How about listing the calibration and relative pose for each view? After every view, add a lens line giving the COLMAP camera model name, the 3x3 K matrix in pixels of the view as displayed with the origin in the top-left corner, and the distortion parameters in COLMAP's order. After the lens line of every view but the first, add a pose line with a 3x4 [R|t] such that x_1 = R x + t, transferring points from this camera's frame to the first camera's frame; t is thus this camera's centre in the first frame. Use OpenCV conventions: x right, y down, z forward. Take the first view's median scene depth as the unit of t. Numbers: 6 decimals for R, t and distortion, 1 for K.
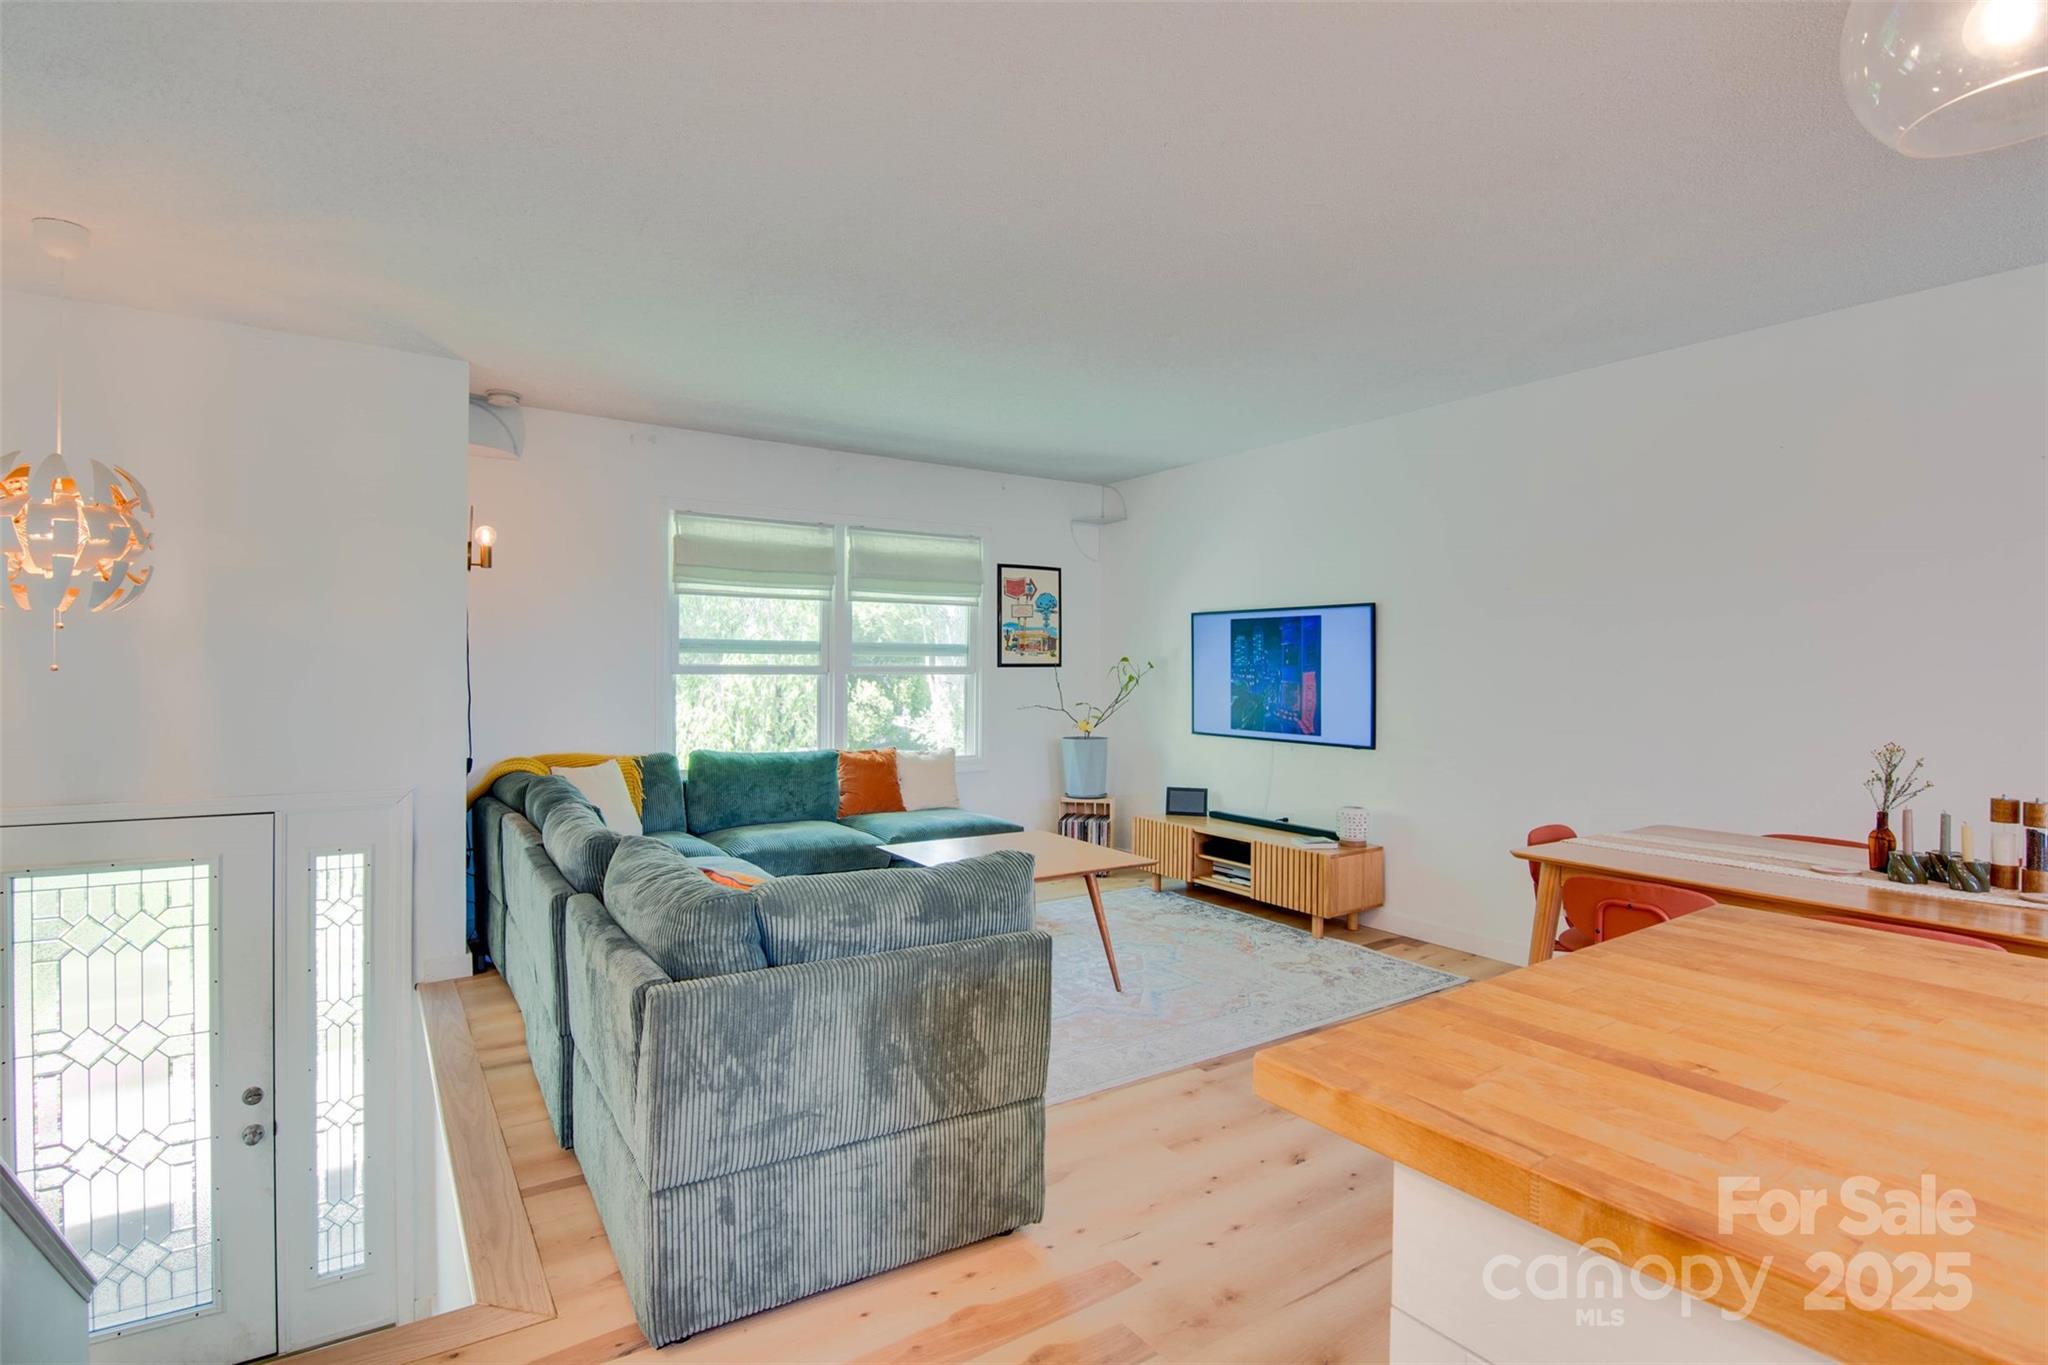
lens RADIAL K [[992.0, 0, 1012.3], [0, 992.0, 675.3], [0, 0, 1]] dist [-0.002693, -0.014706]
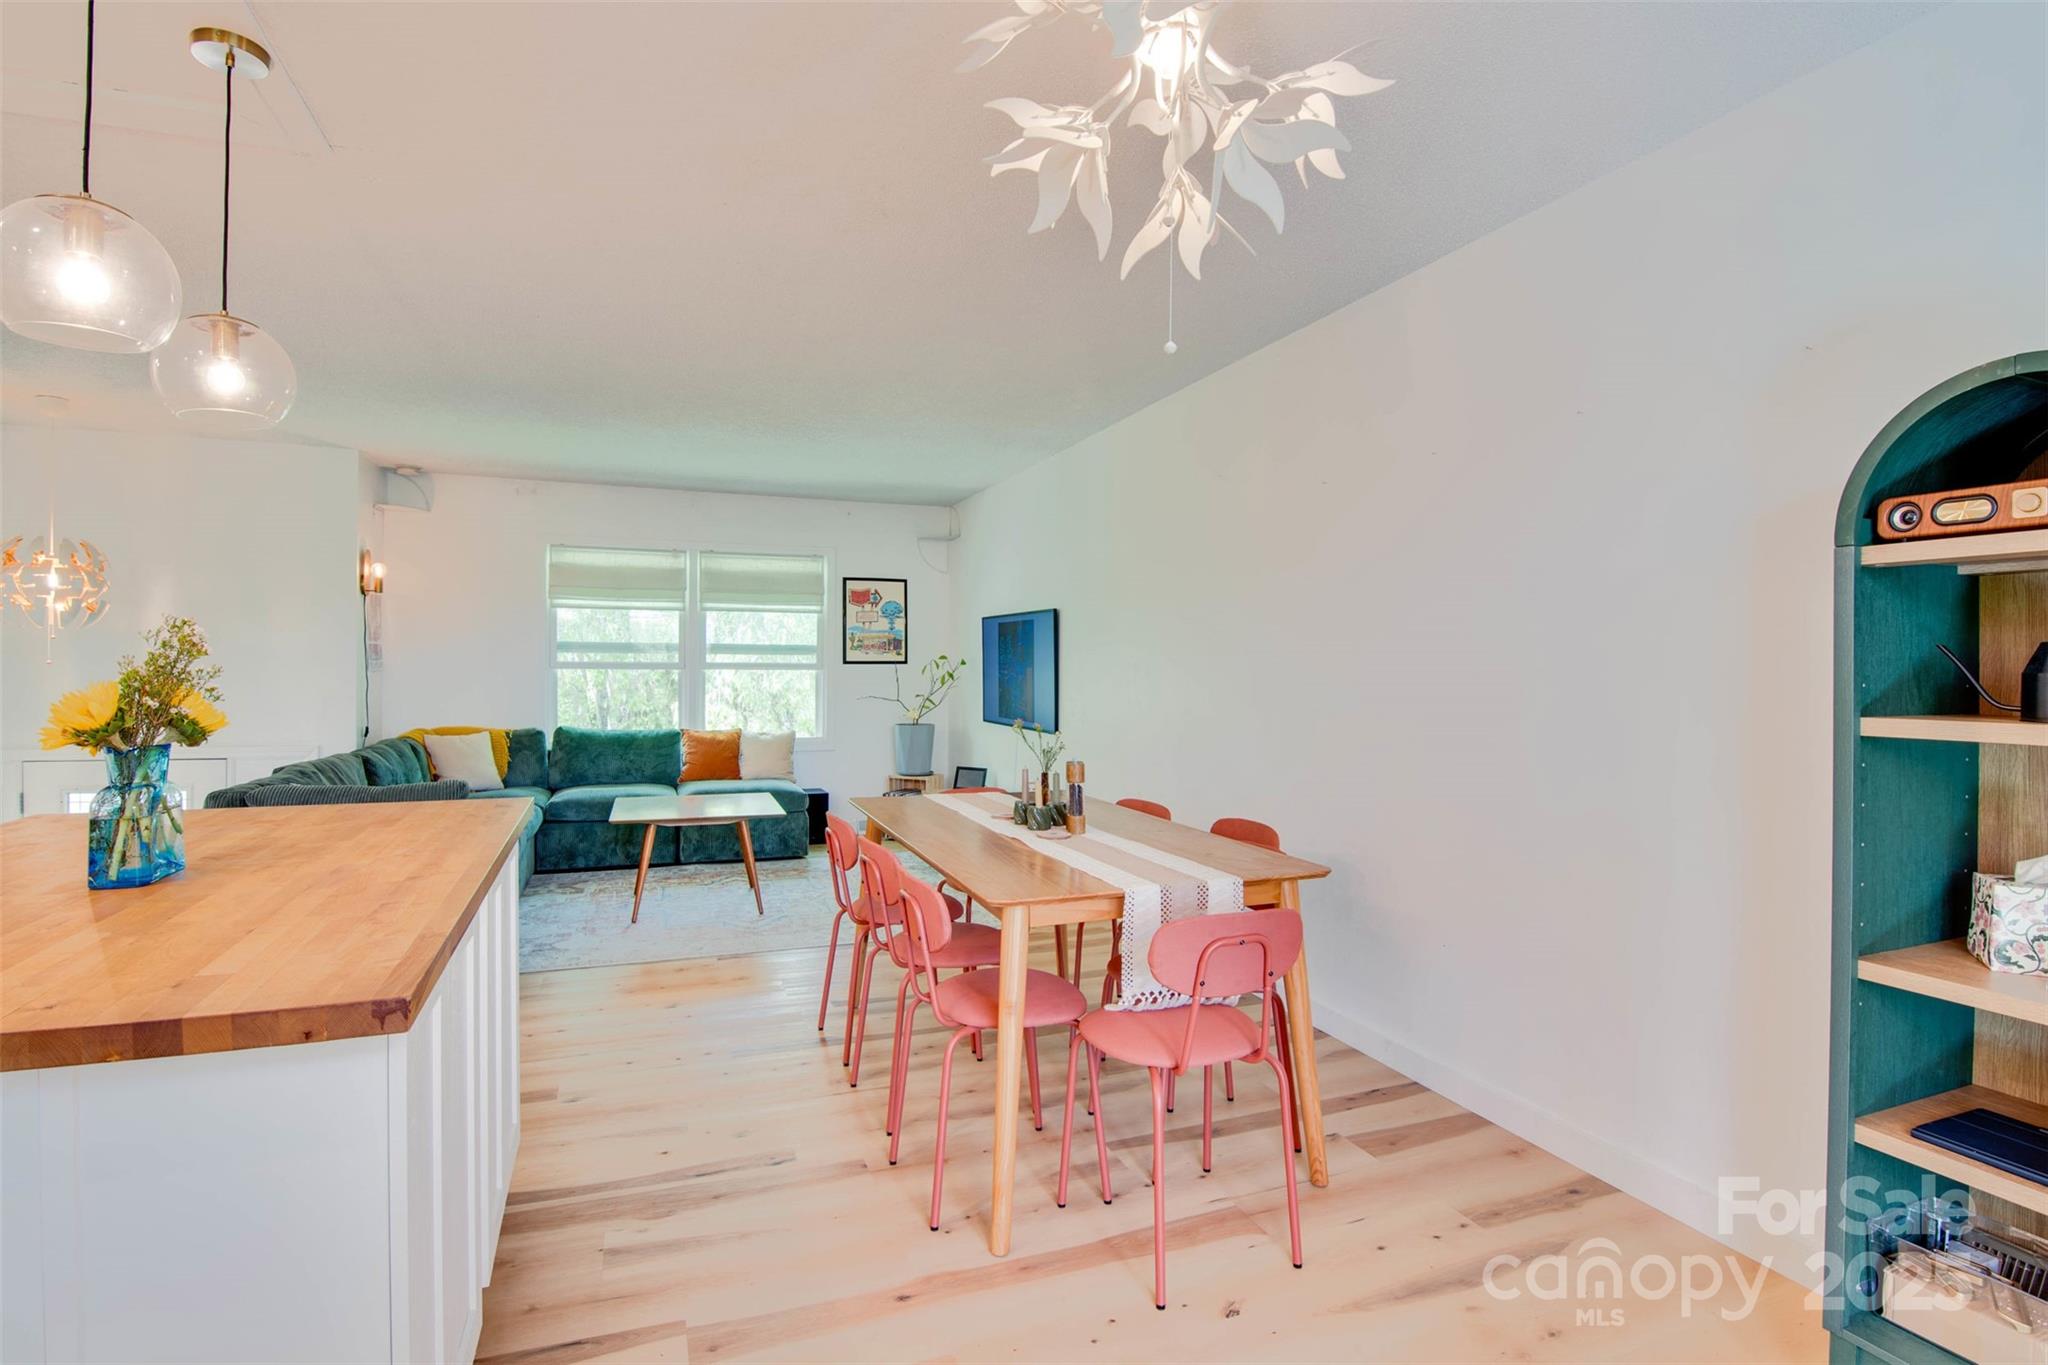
lens RADIAL K [[1000.1, 0, 1020.1], [0, 1000.1, 674.8], [0, 0, 1]] dist [-0.002468, -0.012400]
pose [[0.975687, 0.002897, -0.219148, 0.547532], [-0.002729, 0.999996, 0.001069, 0.003437], [0.219150, -0.000445, 0.975691, -0.154031]]
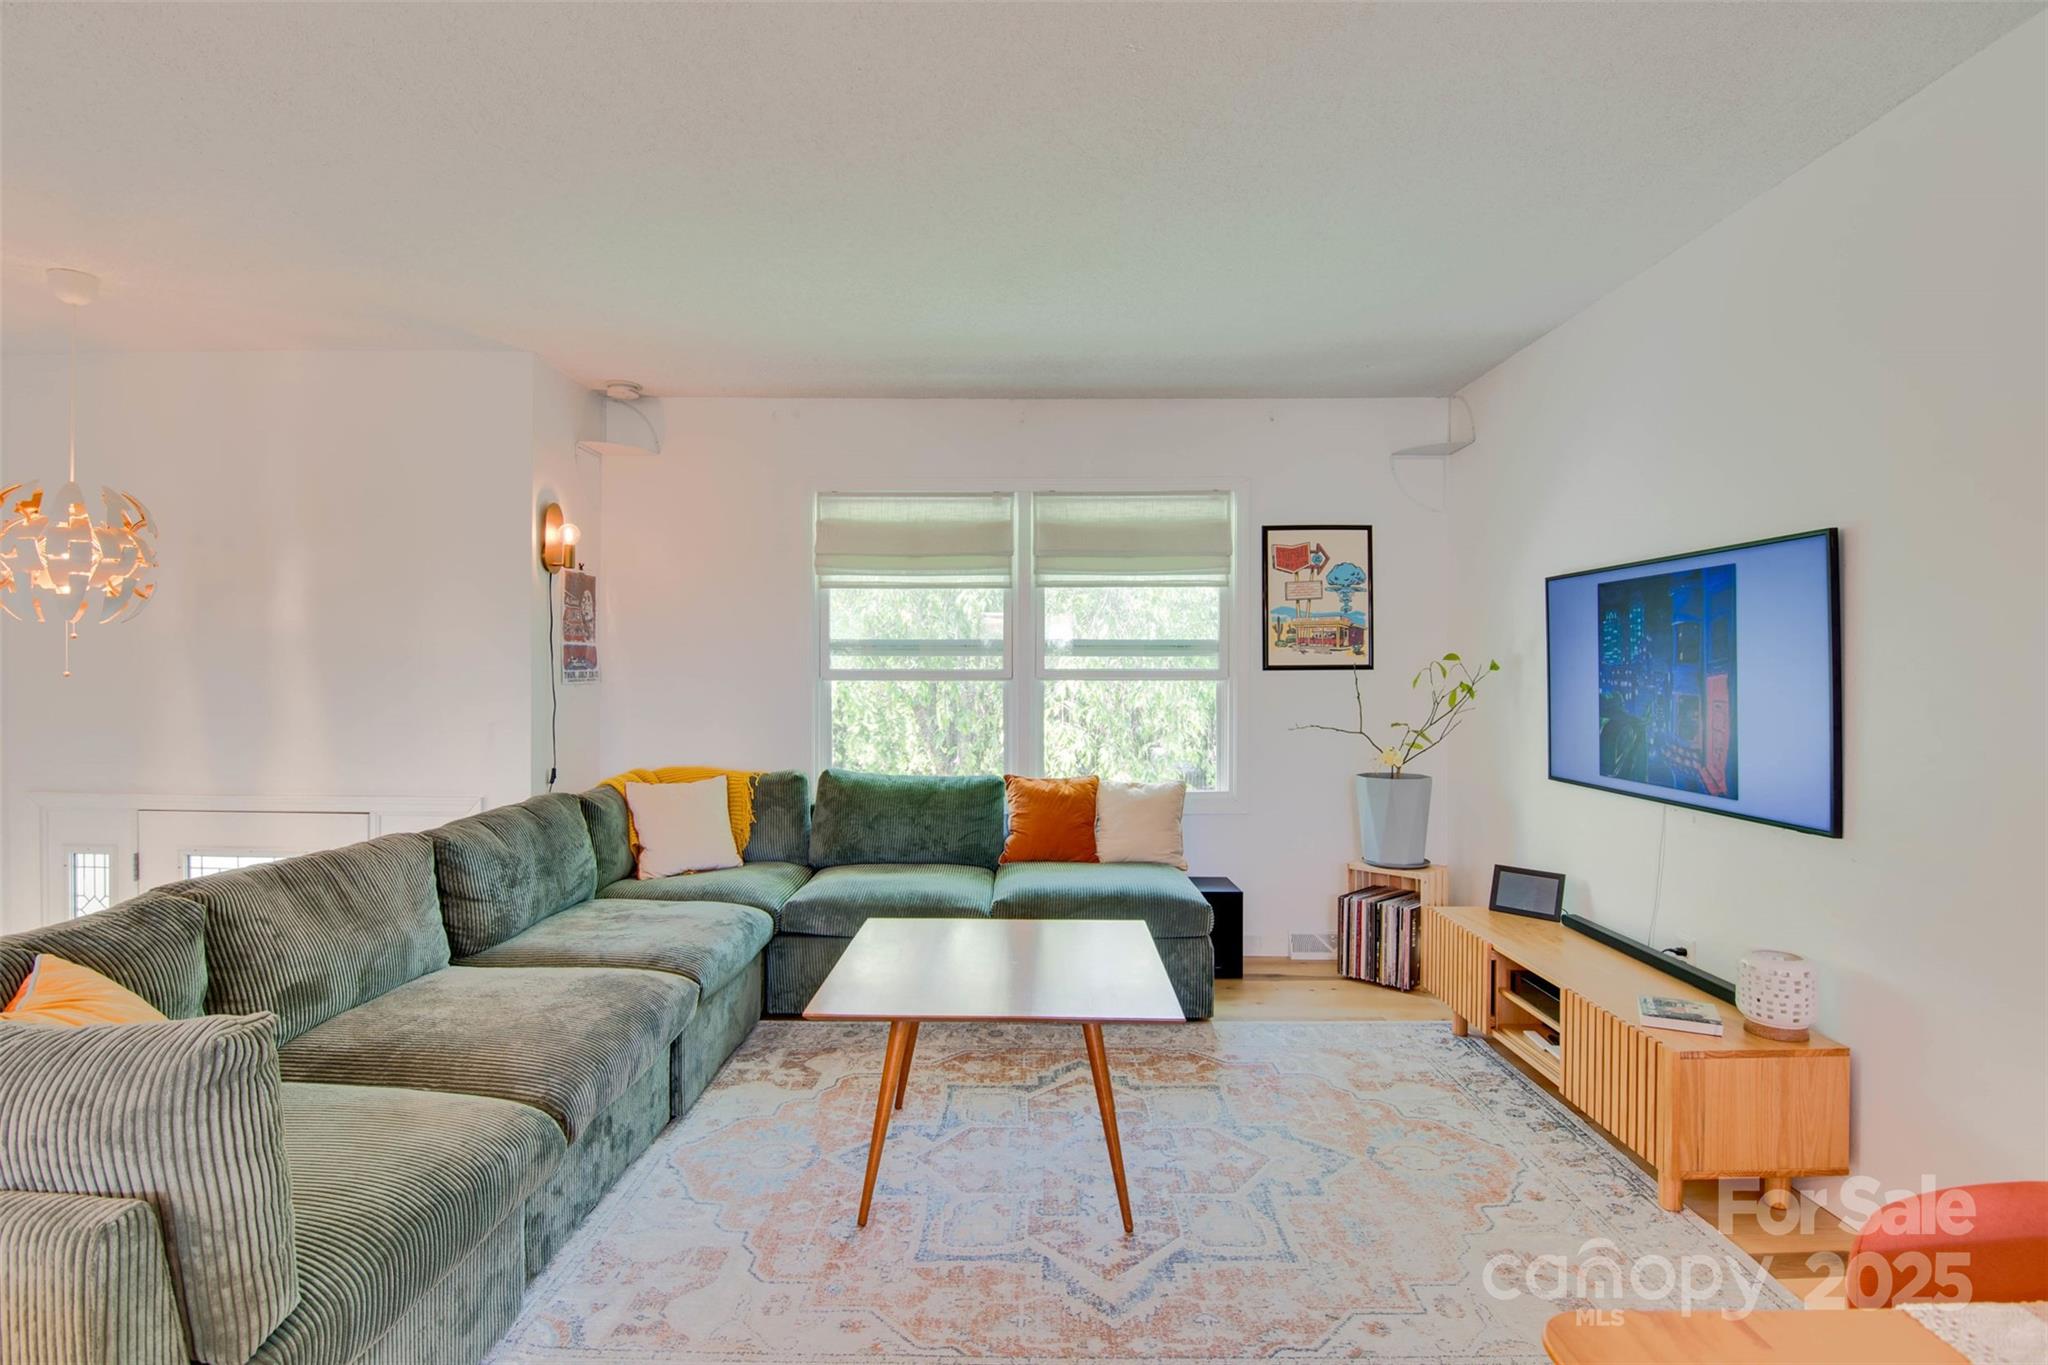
lens RADIAL K [[992.0, 0, 1012.3], [0, 992.0, 675.3], [0, 0, 1]] dist [-0.002693, -0.014706]
pose [[0.827934, -0.003275, -0.560815, 0.283462], [-0.000130, 0.999982, -0.006031, -0.000295], [0.560825, 0.005066, 0.827919, 0.366480]]
